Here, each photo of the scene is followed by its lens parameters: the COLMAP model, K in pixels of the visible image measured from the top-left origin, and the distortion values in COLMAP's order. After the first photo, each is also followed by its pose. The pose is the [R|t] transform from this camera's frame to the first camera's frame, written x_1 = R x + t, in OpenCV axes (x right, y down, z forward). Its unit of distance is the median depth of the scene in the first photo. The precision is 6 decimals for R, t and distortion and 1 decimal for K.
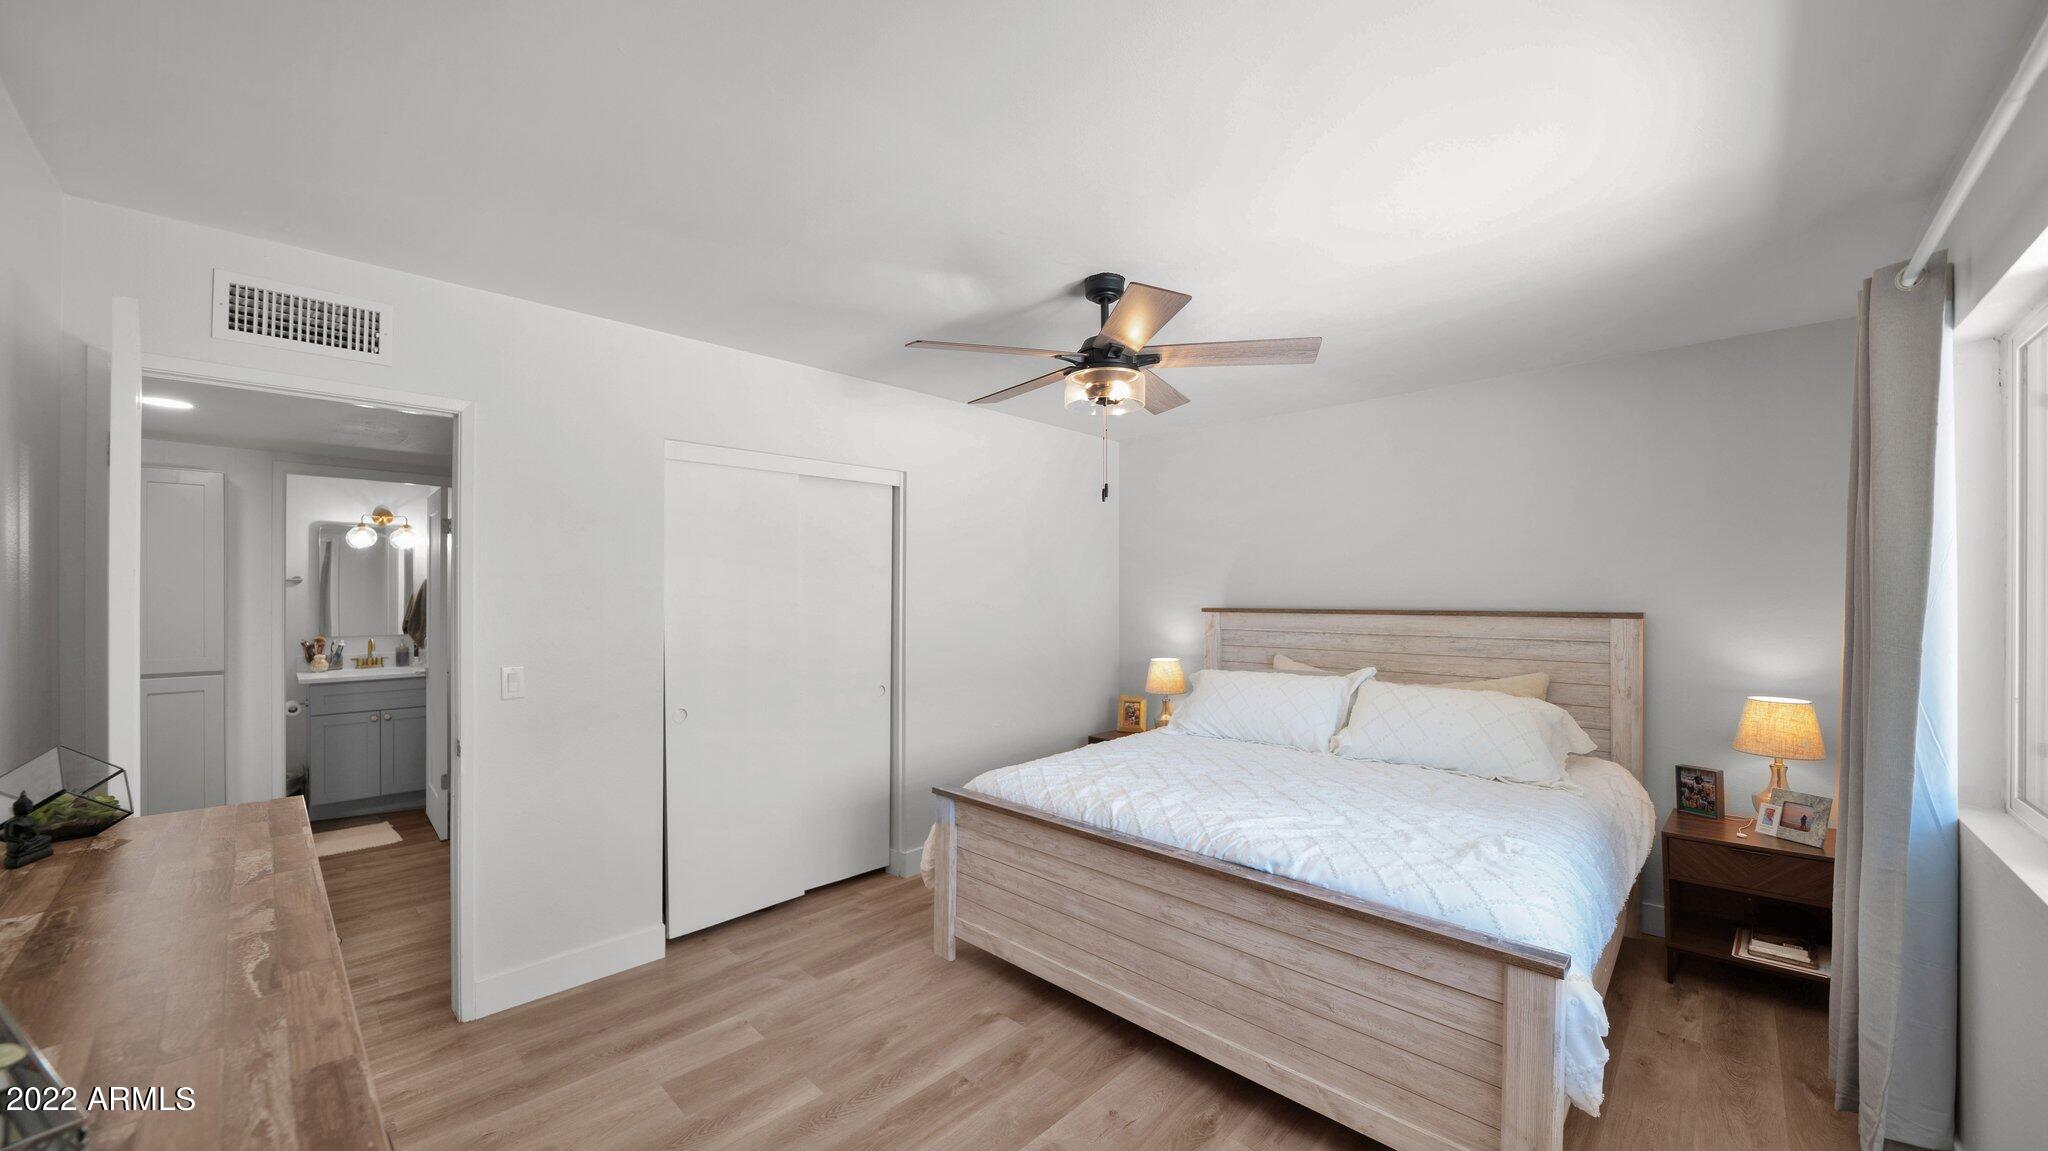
lens RADIAL K [[777.4, 0, 1008.4], [0, 777.4, 589.3], [0, 0, 1]] dist [-0.010328, -0.000456]
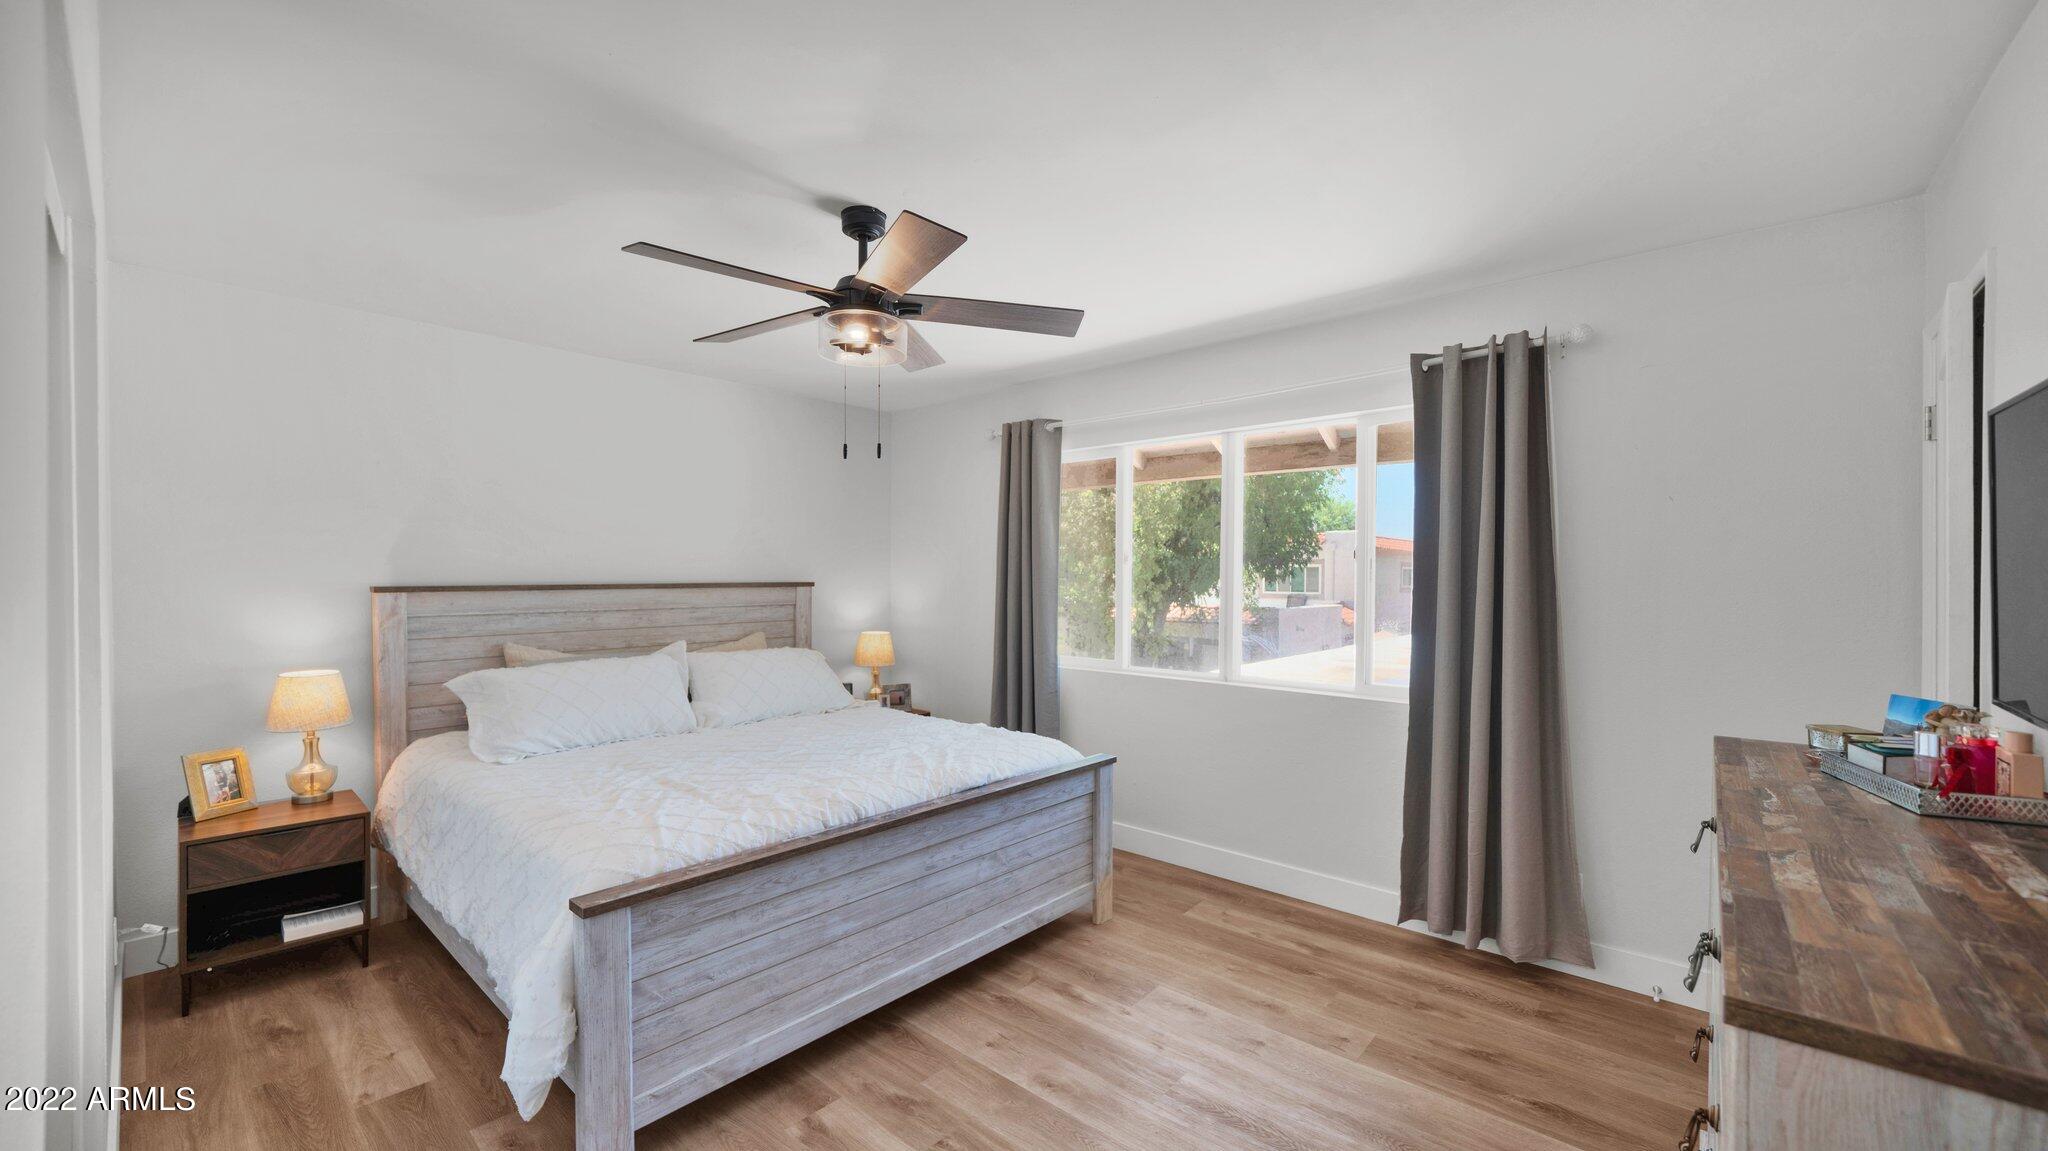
lens RADIAL K [[777.4, 0, 1008.4], [0, 777.4, 589.3], [0, 0, 1]] dist [-0.010328, -0.000456]
pose [[-0.049188, -0.017960, 0.998628, -0.768688], [-0.005198, 0.999829, 0.017726, 0.019266], [-0.998776, -0.004319, -0.049273, 0.850390]]
